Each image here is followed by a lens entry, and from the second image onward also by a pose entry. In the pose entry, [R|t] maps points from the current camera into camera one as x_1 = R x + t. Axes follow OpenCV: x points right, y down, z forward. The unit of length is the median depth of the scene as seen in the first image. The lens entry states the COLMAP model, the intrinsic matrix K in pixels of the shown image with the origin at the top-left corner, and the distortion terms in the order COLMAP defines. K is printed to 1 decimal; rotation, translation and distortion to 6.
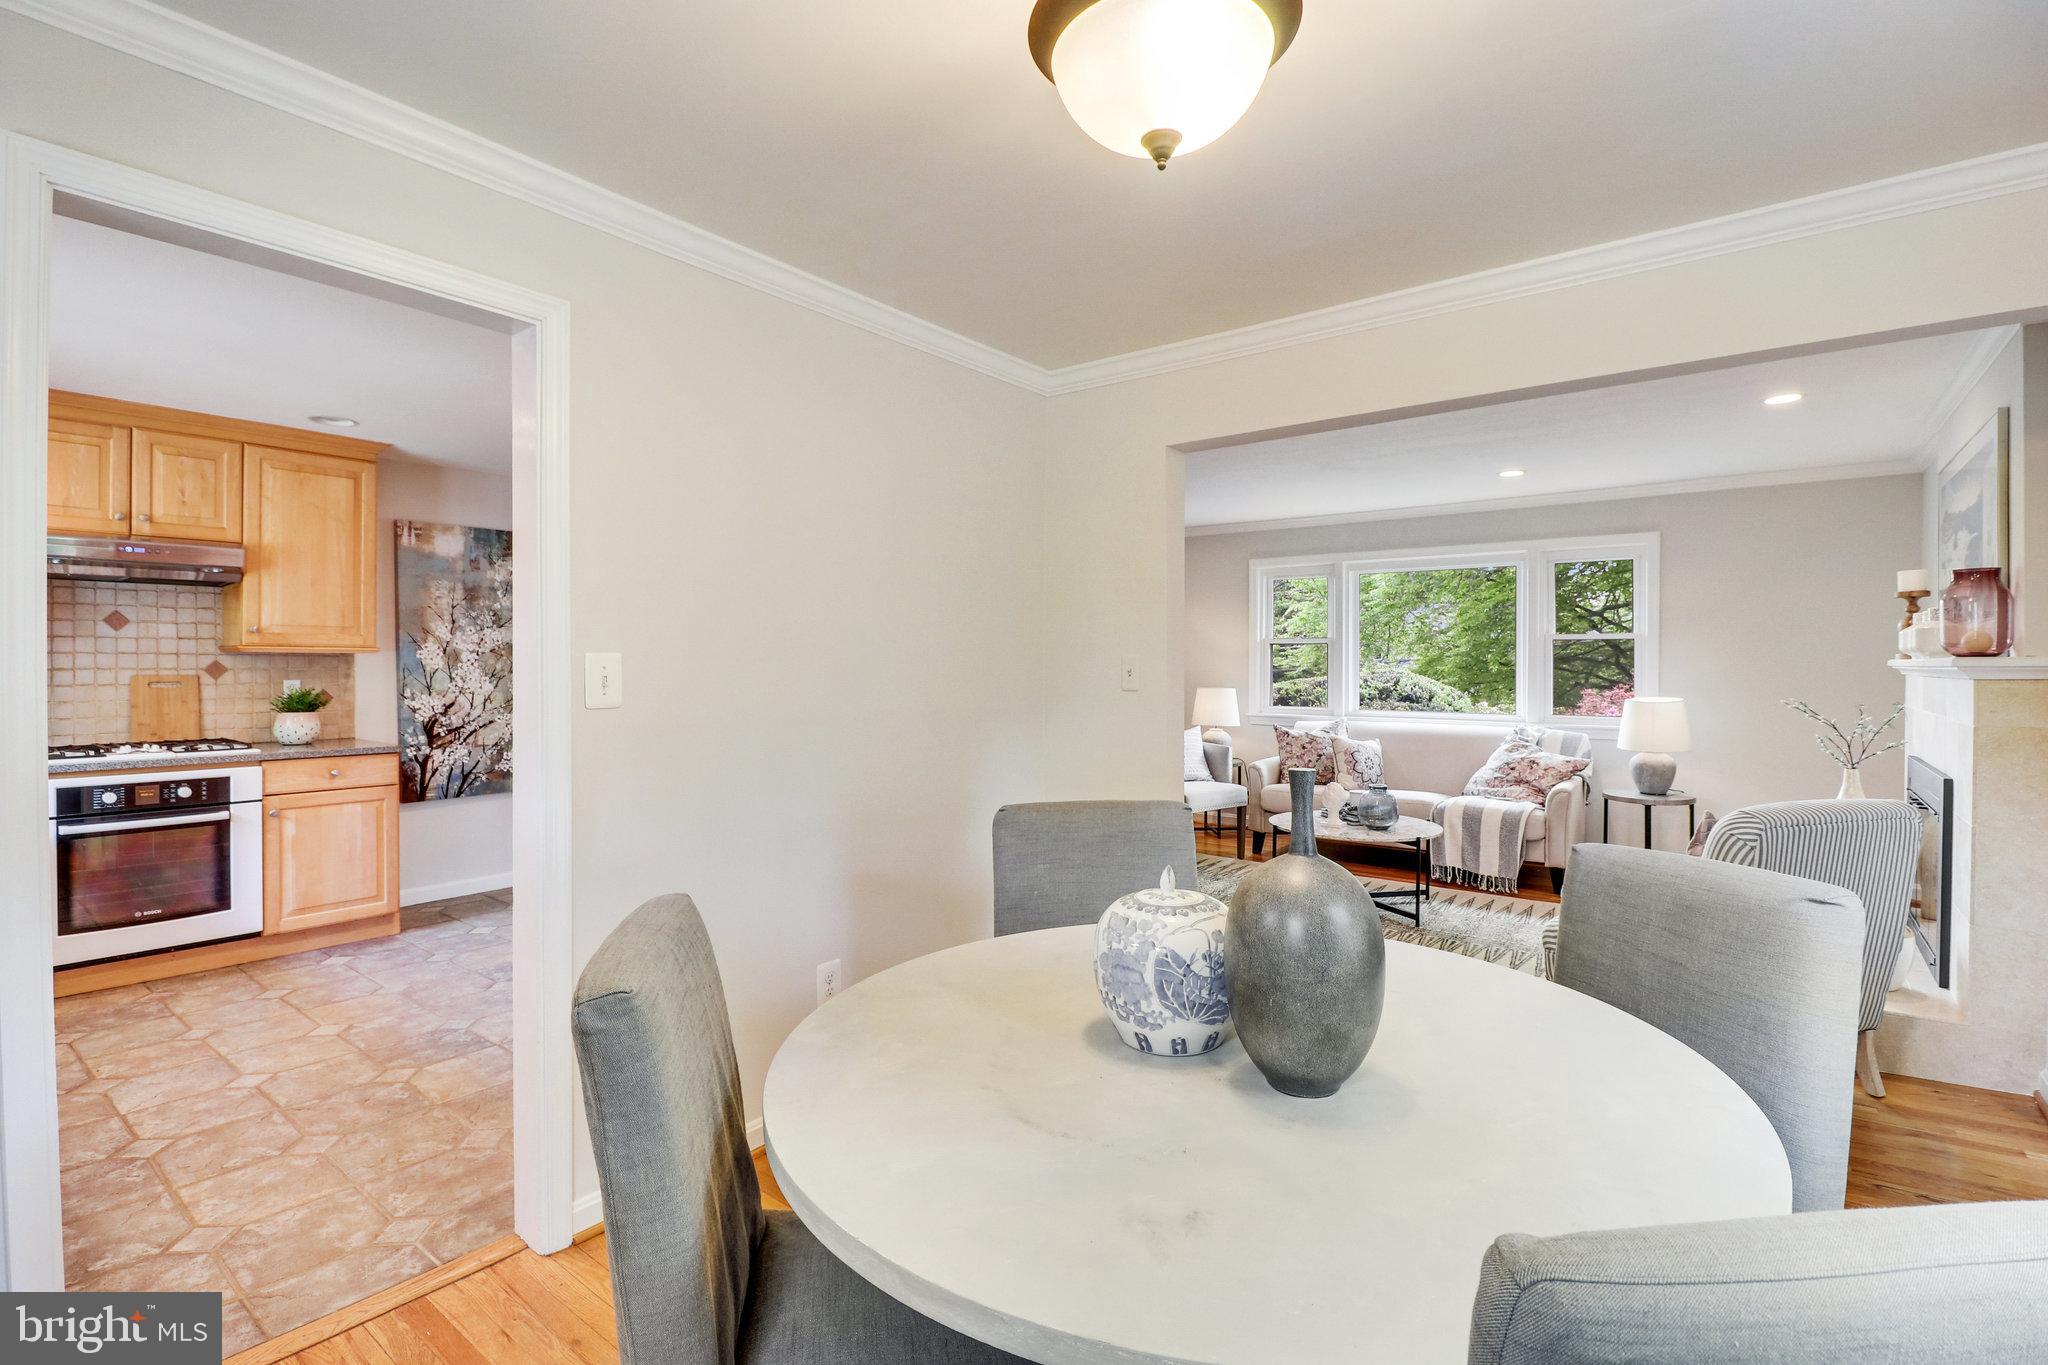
lens RADIAL K [[972.1, 0, 1019.7], [0, 972.1, 667.9], [0, 0, 1]] dist [-0.000041, -0.016003]
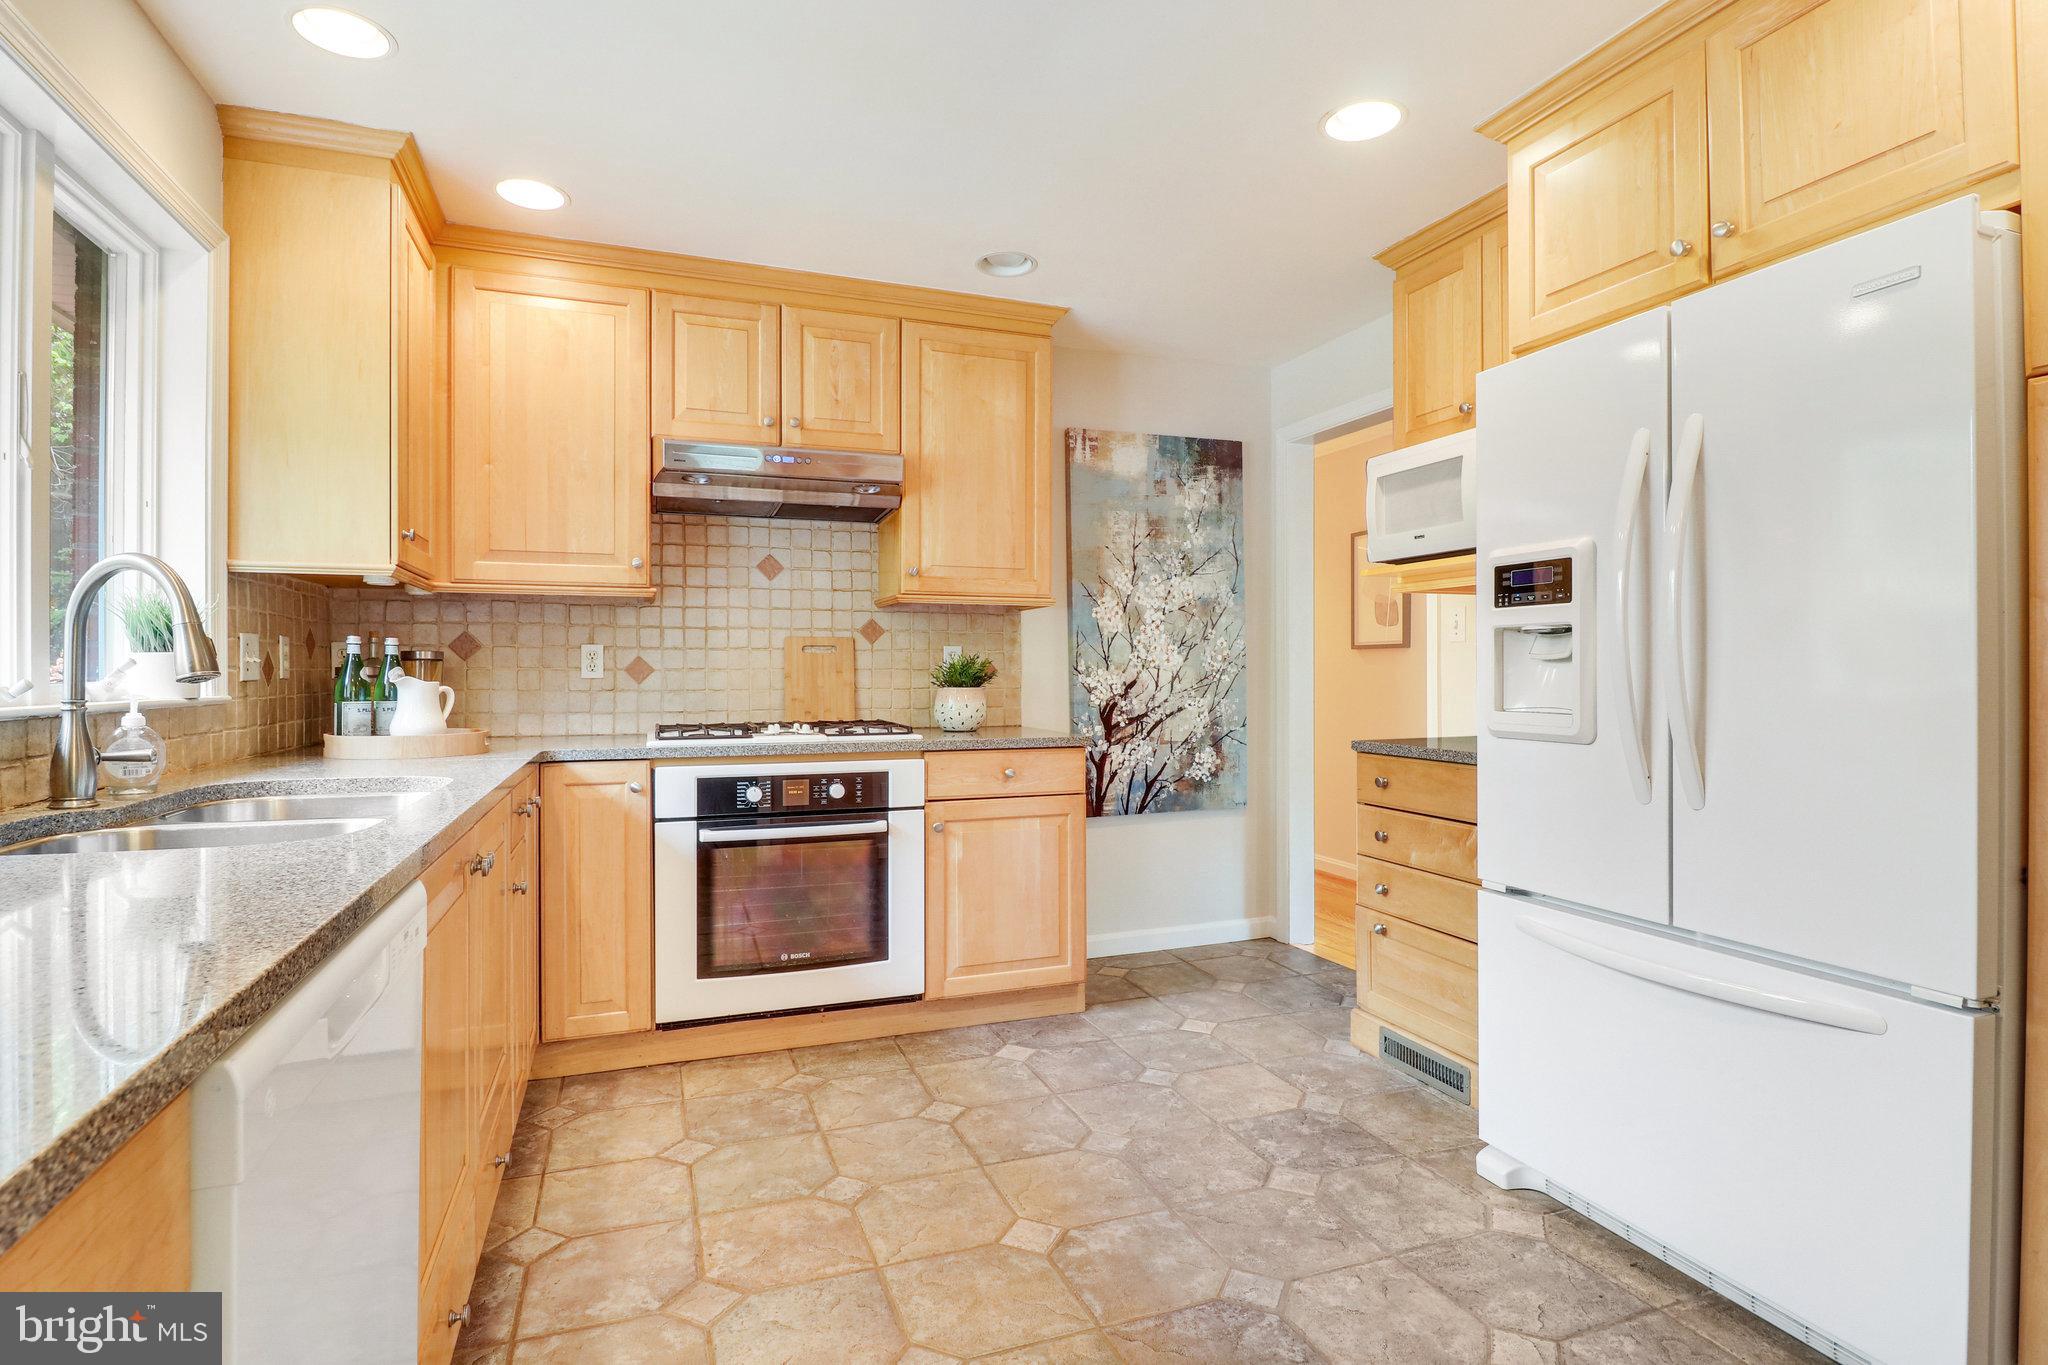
lens RADIAL K [[1008.4, 0, 1025.2], [0, 1008.4, 674.4], [0, 0, 1]] dist [0.000003, -0.018209]
pose [[0.856959, -0.001842, -0.515382, -0.331212], [0.000484, 0.999996, -0.002770, 0.040749], [0.515385, 0.002125, 0.856956, 0.394291]]
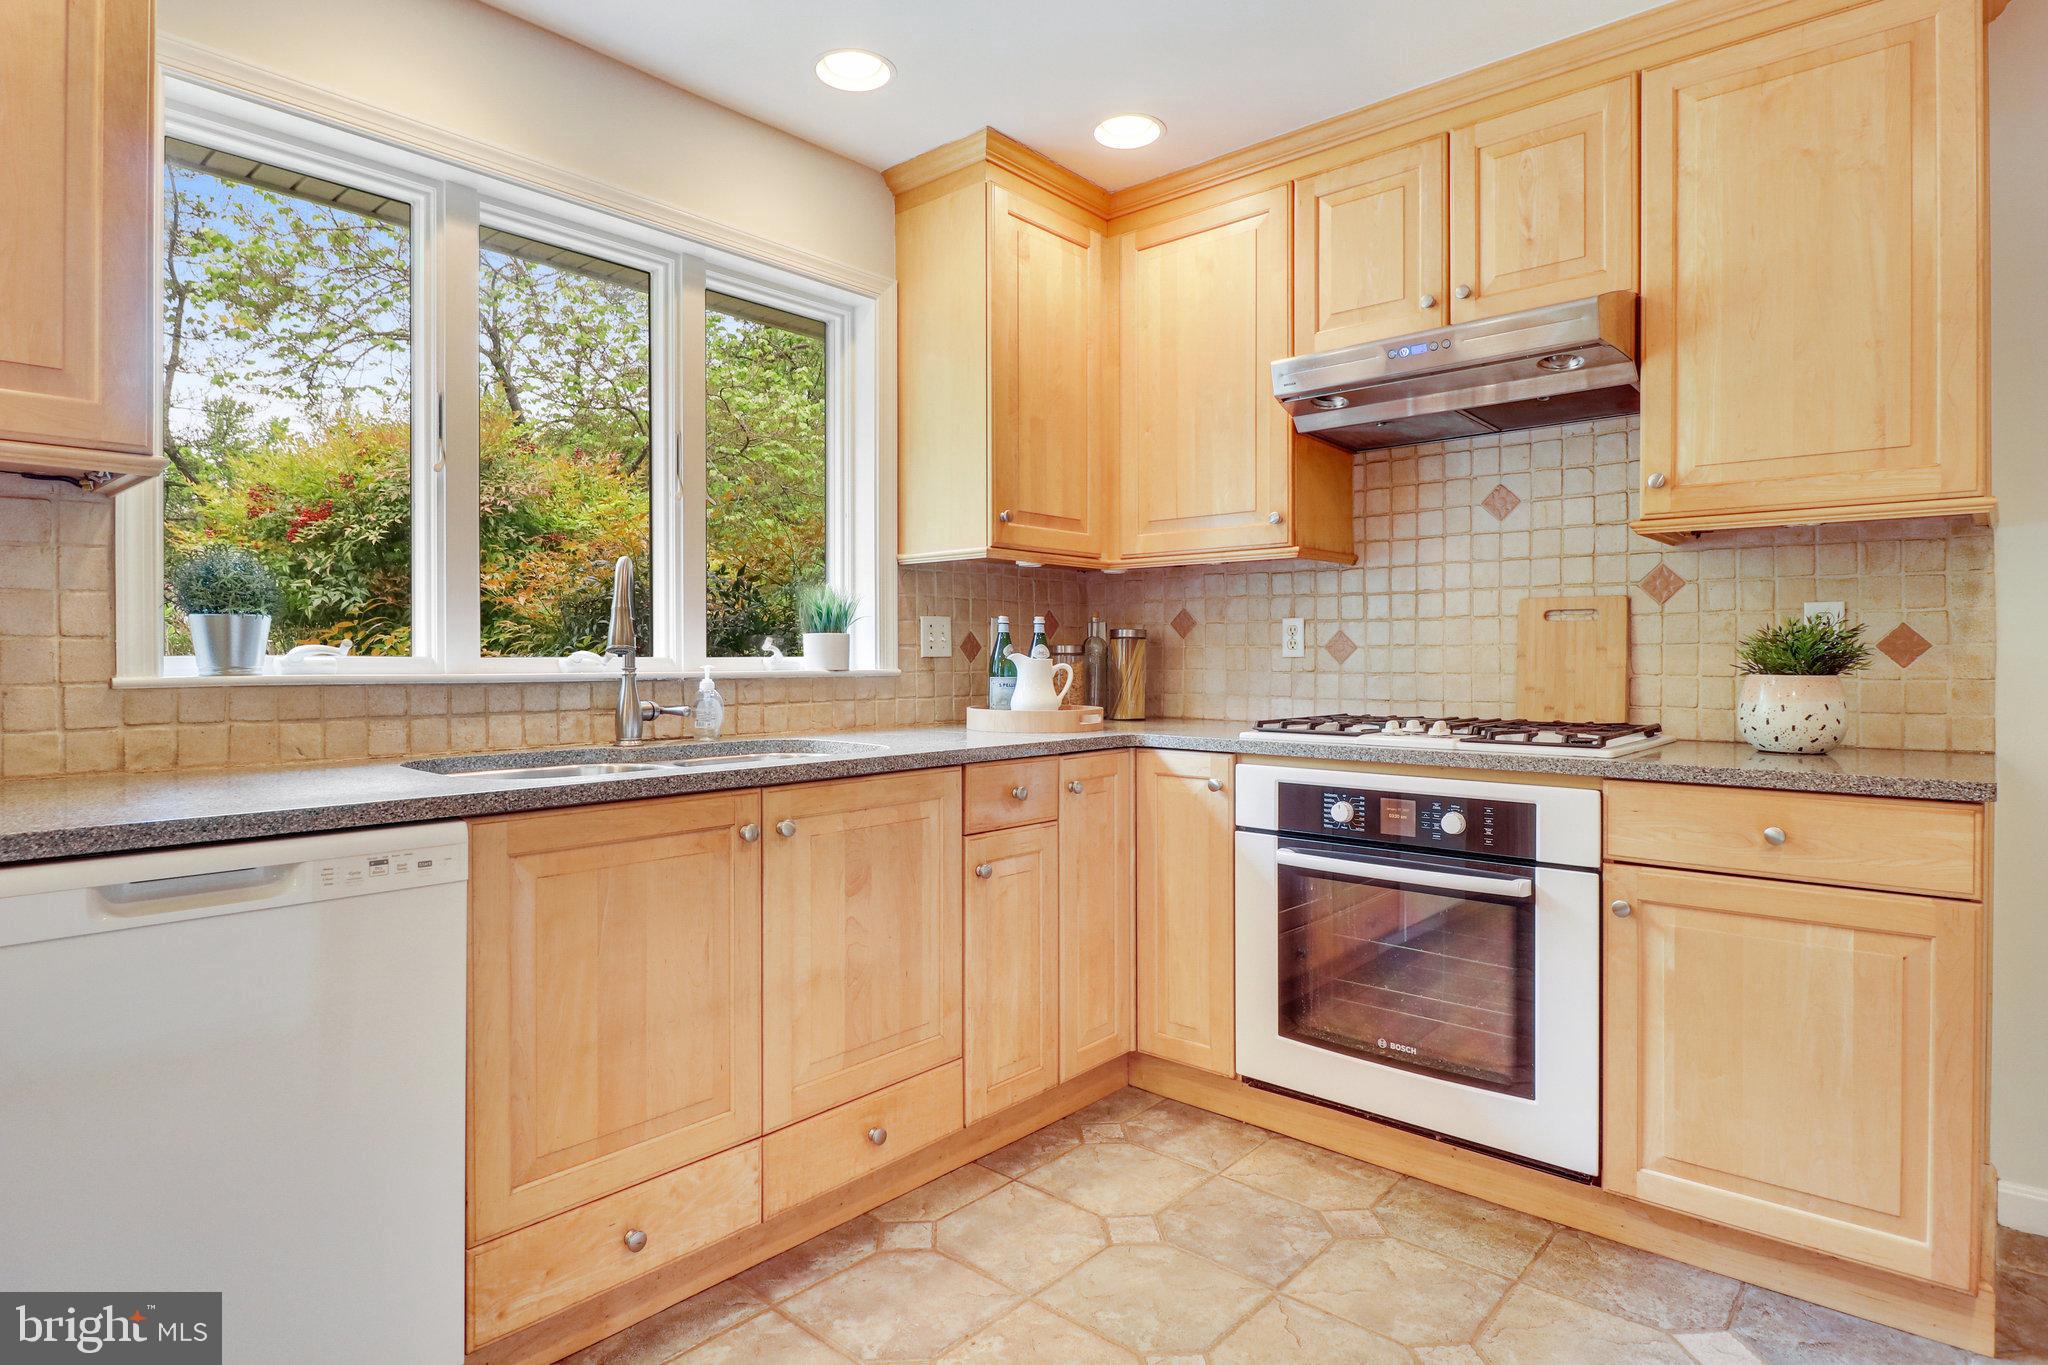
lens RADIAL K [[1106.5, 0, 1006.9], [0, 1106.5, 664.6], [0, 0, 1]] dist [0.000103, -0.010490]
pose [[-0.055887, 0.004642, -0.998426, -0.275117], [-0.005518, 0.999972, 0.004958, 0.043807], [0.998422, 0.005786, -0.055860, 0.740674]]
